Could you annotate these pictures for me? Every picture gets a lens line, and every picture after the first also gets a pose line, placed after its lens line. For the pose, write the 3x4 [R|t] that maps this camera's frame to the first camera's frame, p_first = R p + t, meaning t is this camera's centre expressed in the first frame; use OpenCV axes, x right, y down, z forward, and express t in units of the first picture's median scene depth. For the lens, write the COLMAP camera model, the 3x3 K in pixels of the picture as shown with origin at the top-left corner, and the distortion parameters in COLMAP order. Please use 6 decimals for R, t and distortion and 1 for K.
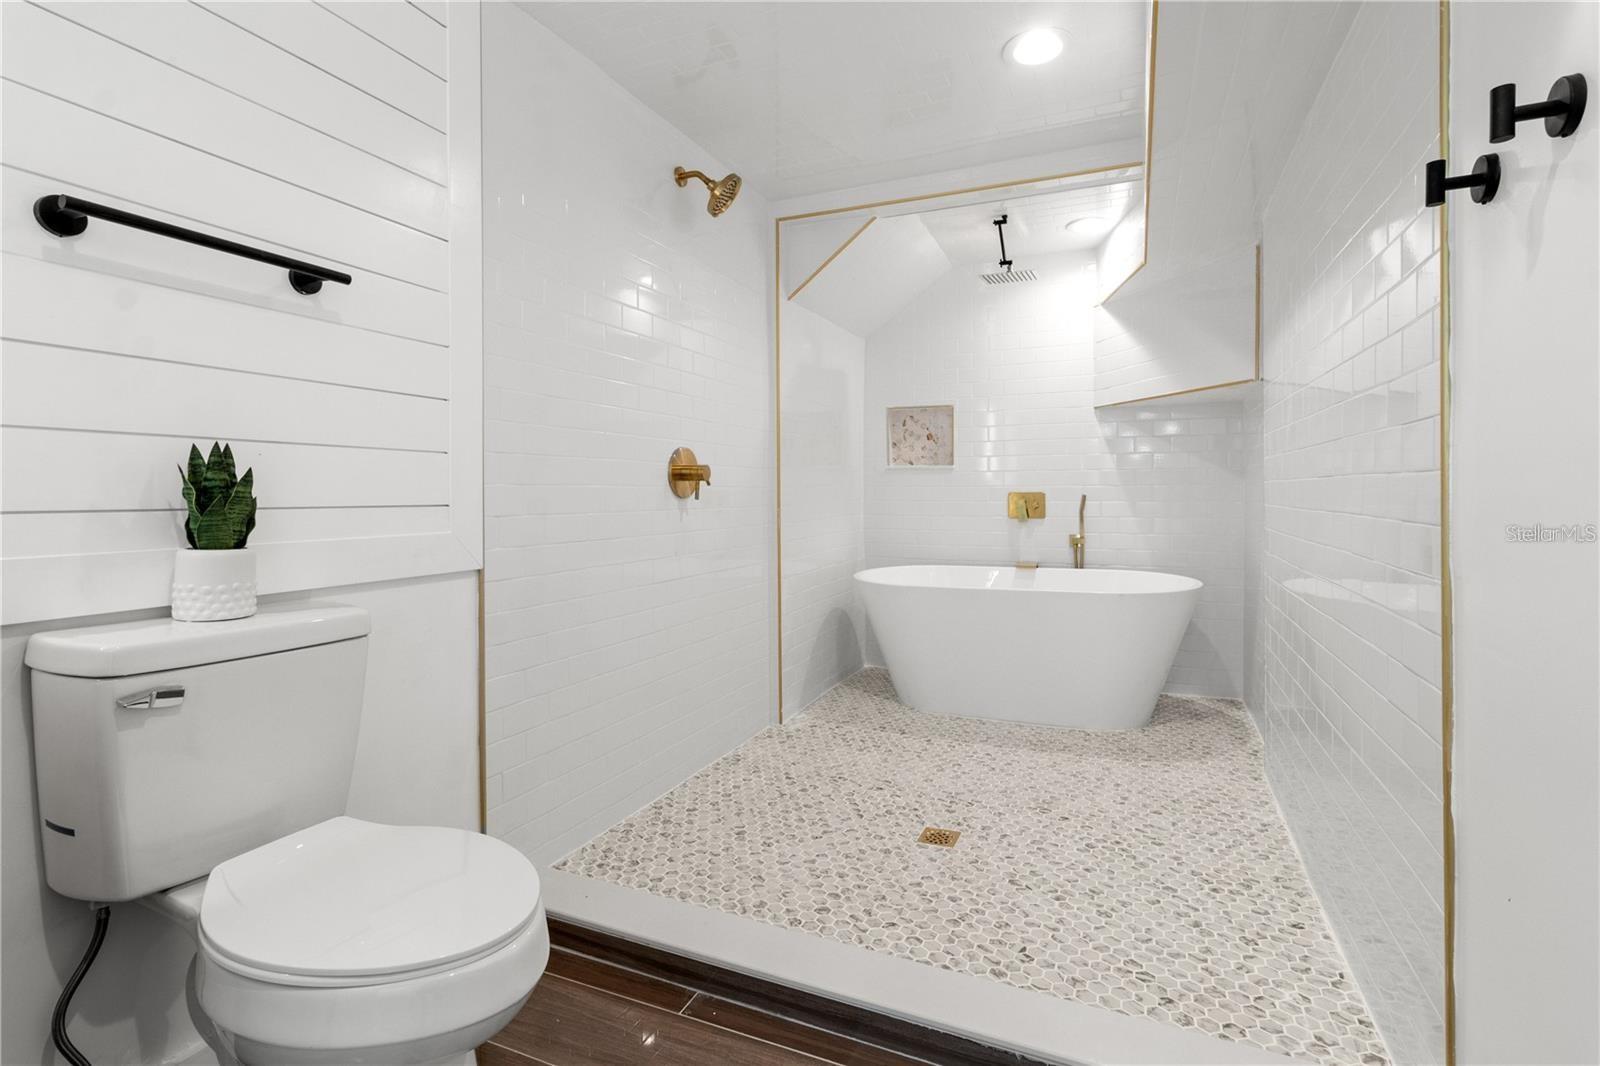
lens RADIAL K [[758.4, 0, 805.1], [0, 758.4, 491.7], [0, 0, 1]] dist [0.000887, 0.000340]
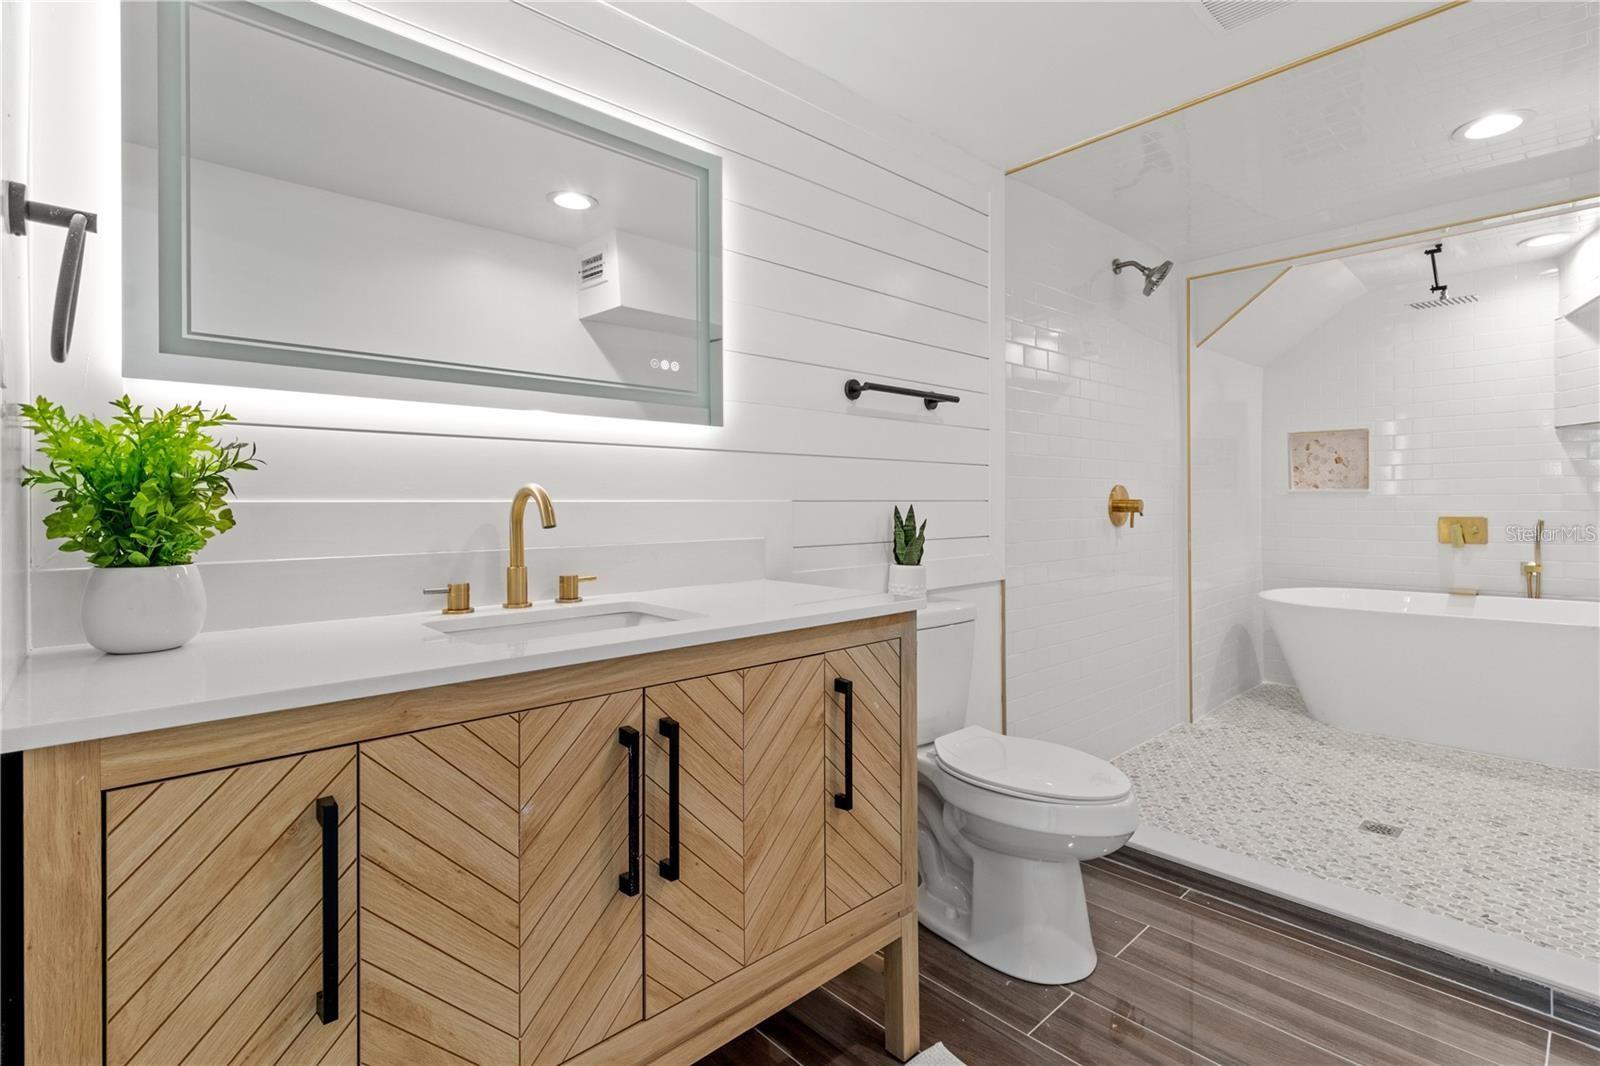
lens RADIAL K [[756.8, 0, 799.4], [0, 756.8, 504.0], [0, 0, 1]] dist [0.001145, 0.000304]
pose [[0.915939, -0.002859, -0.401307, -0.131505], [0.004758, 0.999982, 0.003734, -0.032237], [0.401289, -0.005329, 0.915936, -0.310497]]
